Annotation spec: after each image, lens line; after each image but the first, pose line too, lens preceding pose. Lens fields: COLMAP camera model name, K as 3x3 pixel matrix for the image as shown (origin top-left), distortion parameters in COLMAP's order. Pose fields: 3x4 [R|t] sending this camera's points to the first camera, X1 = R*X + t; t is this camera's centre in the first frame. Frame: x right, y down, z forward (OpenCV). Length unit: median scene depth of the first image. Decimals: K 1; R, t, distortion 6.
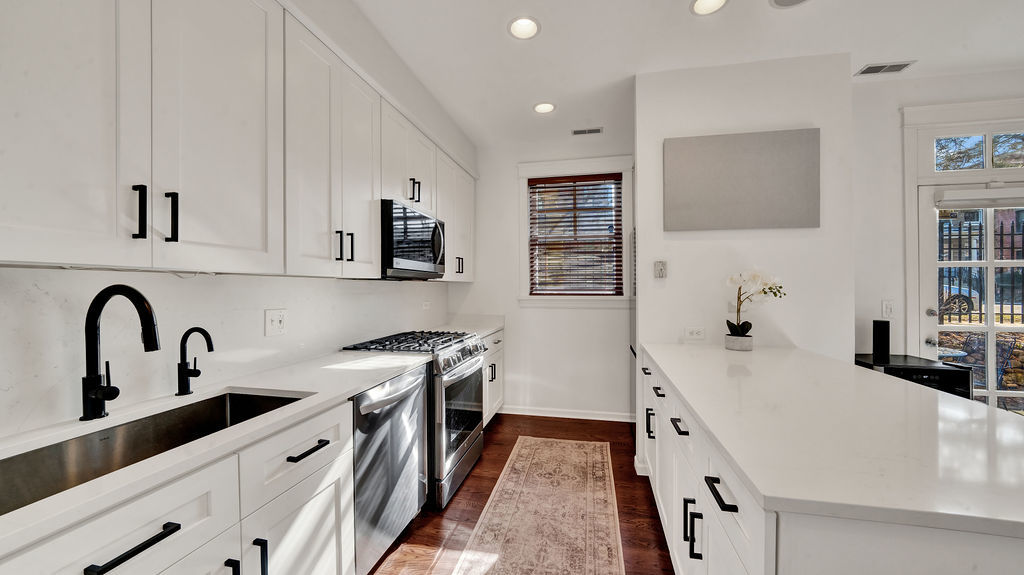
lens RADIAL K [[366.9, 0, 508.2], [0, 366.9, 292.7], [0, 0, 1]] dist [-0.021922, 0.001236]
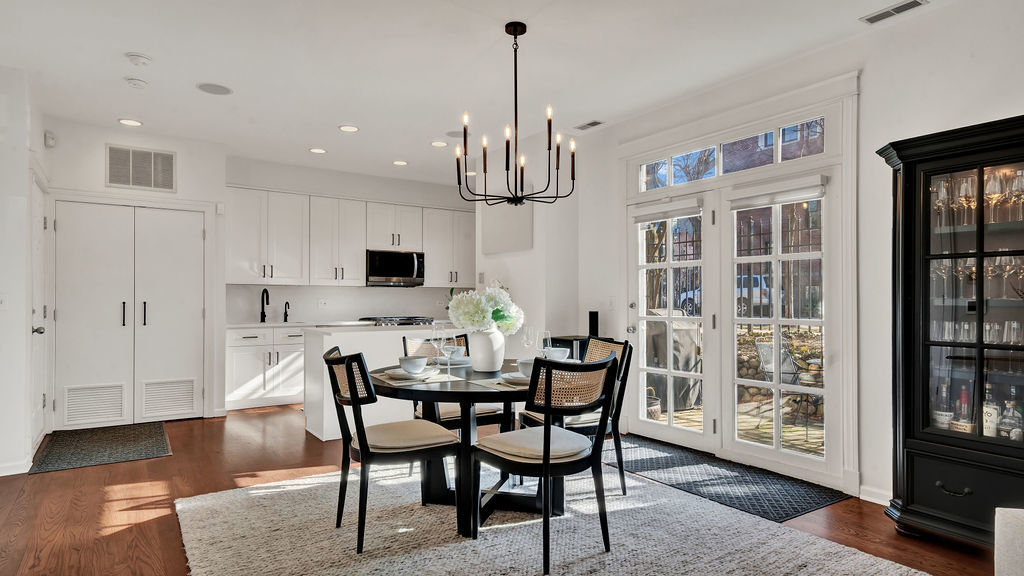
lens RADIAL K [[569.2, 0, 512.5], [0, 569.2, 293.7], [0, 0, 1]] dist [0.020397, 0.002860]
pose [[0.730123, -0.008494, -0.683263, 2.595565], [-0.010876, 0.999652, -0.024050, 0.078138], [0.683229, 0.024990, 0.729776, -0.871467]]
